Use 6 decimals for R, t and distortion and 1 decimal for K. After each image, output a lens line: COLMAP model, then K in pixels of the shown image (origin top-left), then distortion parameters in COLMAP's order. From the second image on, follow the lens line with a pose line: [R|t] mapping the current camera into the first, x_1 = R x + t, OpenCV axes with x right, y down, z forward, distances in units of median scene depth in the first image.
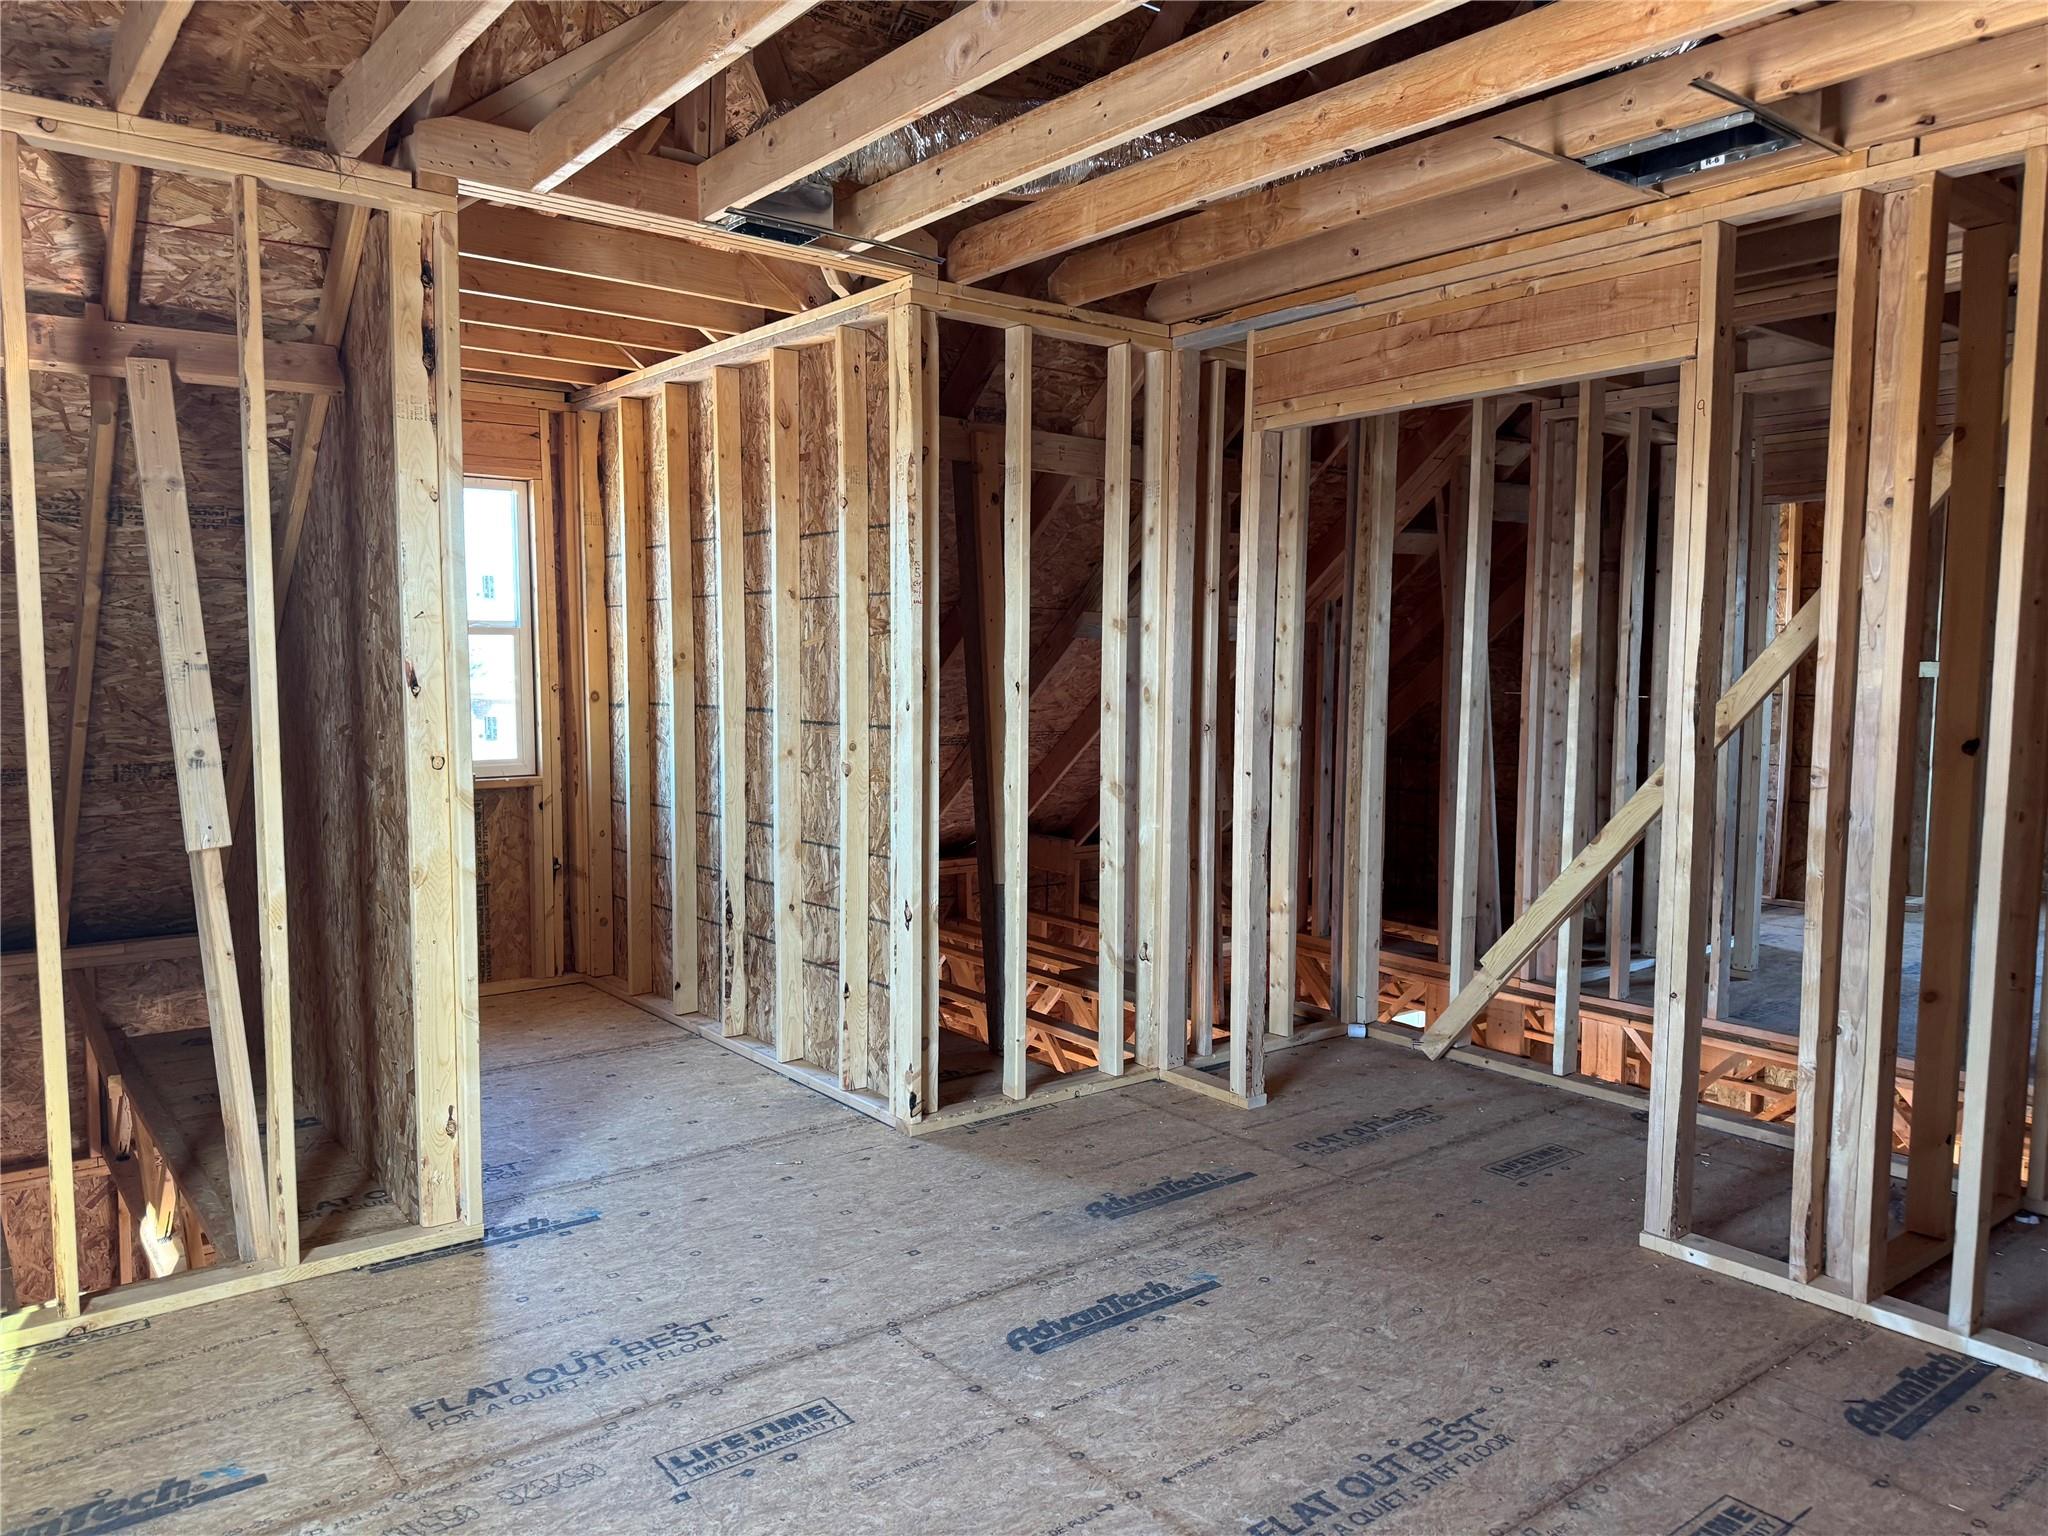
lens RADIAL K [[1454.0, 0, 1027.2], [0, 1454.0, 767.8], [0, 0, 1]] dist [0.060686, -0.056385]
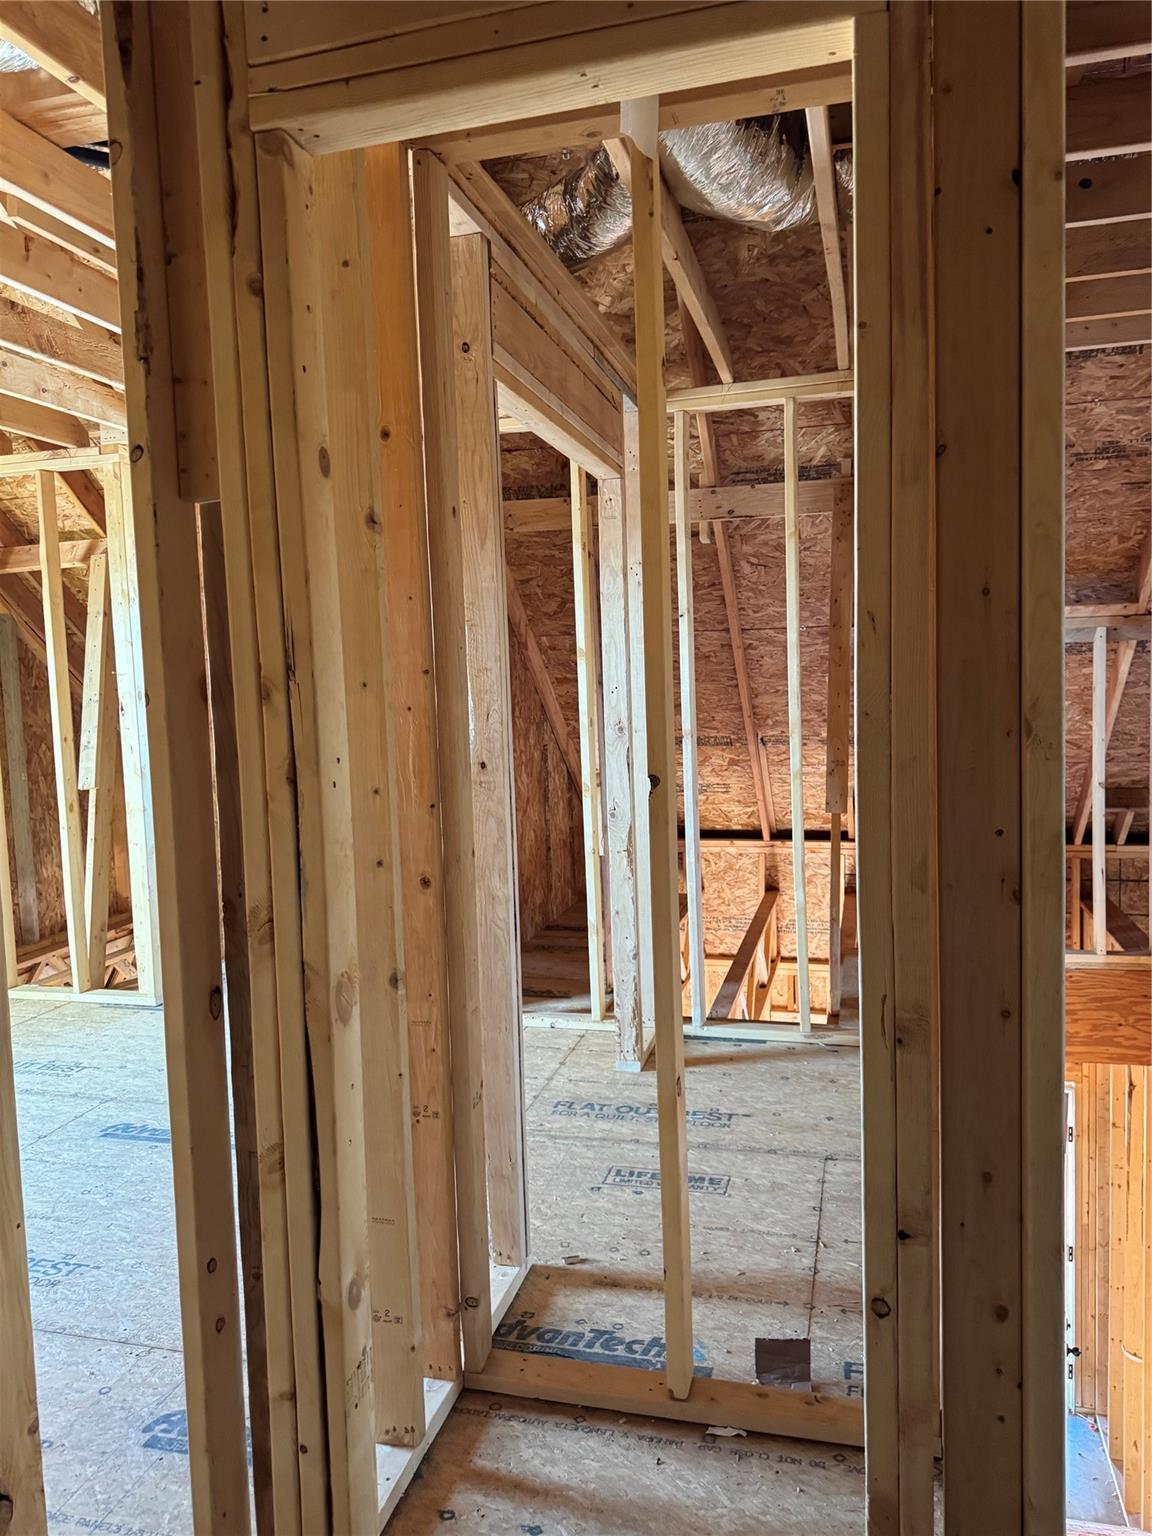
lens RADIAL K [[1090.5, 0, 567.8], [0, 1090.5, 754.0], [0, 0, 1]] dist [0.060686, -0.056385]
pose [[0.593530, 0.030350, -0.804239, 1.198937], [-0.024804, 0.999504, 0.019414, -0.044730], [0.804429, 0.008425, 0.593988, 0.669439]]
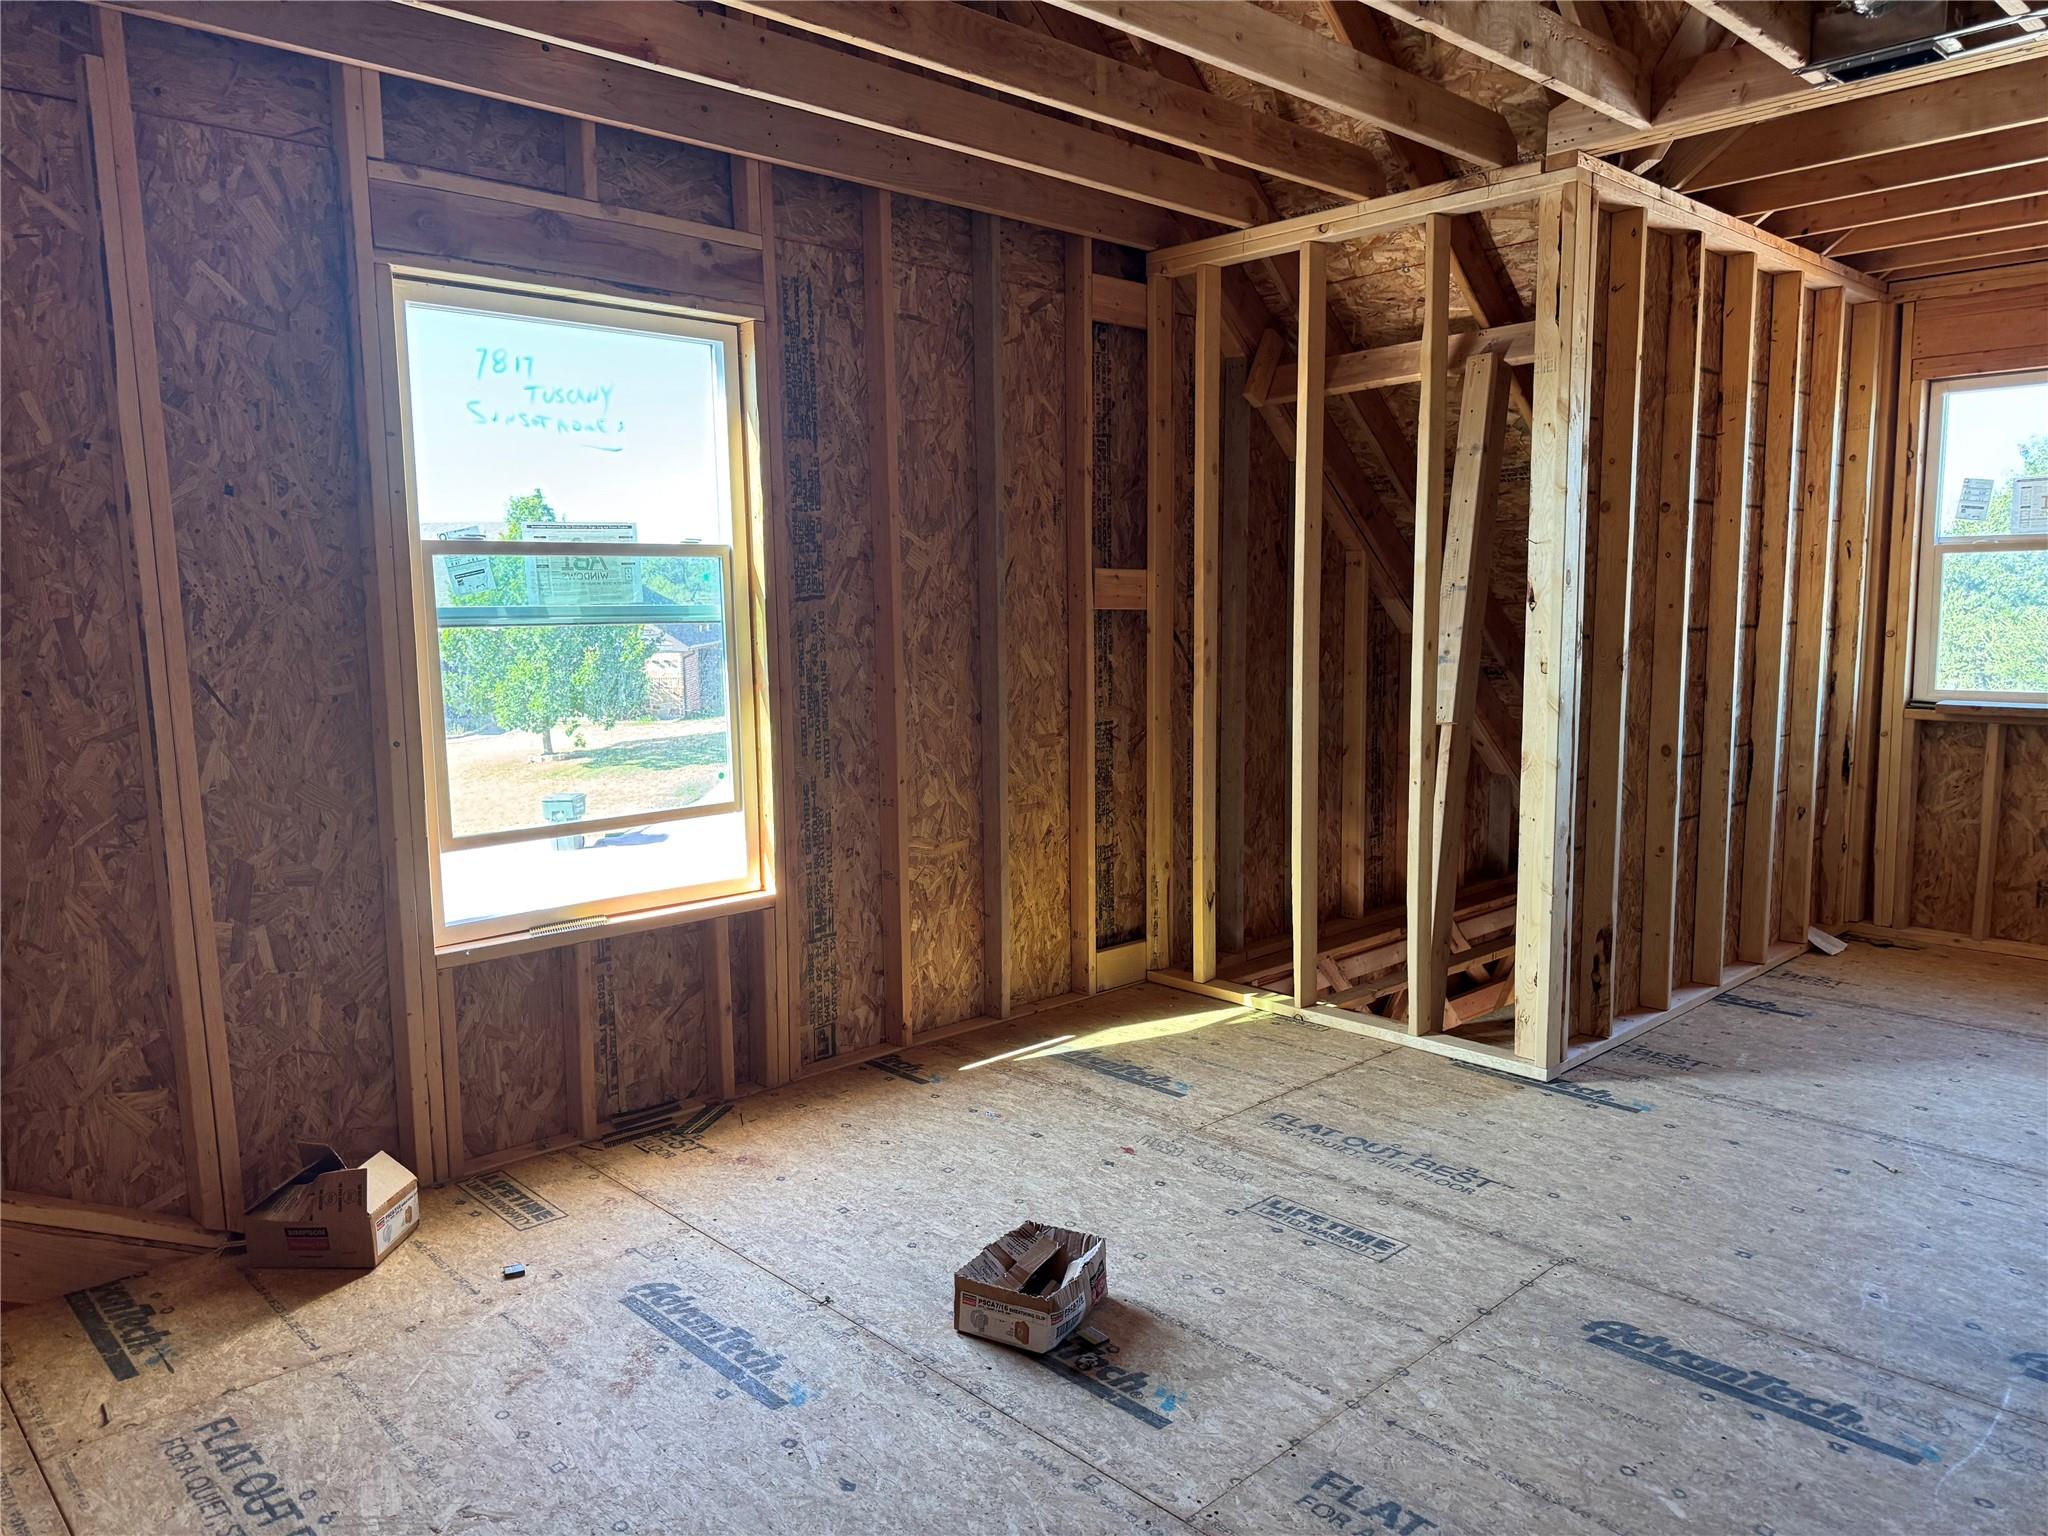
lens RADIAL K [[1454.0, 0, 1027.2], [0, 1454.0, 767.8], [0, 0, 1]] dist [0.060686, -0.056385]
pose [[0.101685, 0.111099, -0.988593, 0.796073], [-0.067893, 0.992202, 0.104521, -0.020199], [0.992497, 0.056490, 0.108435, 0.519272]]
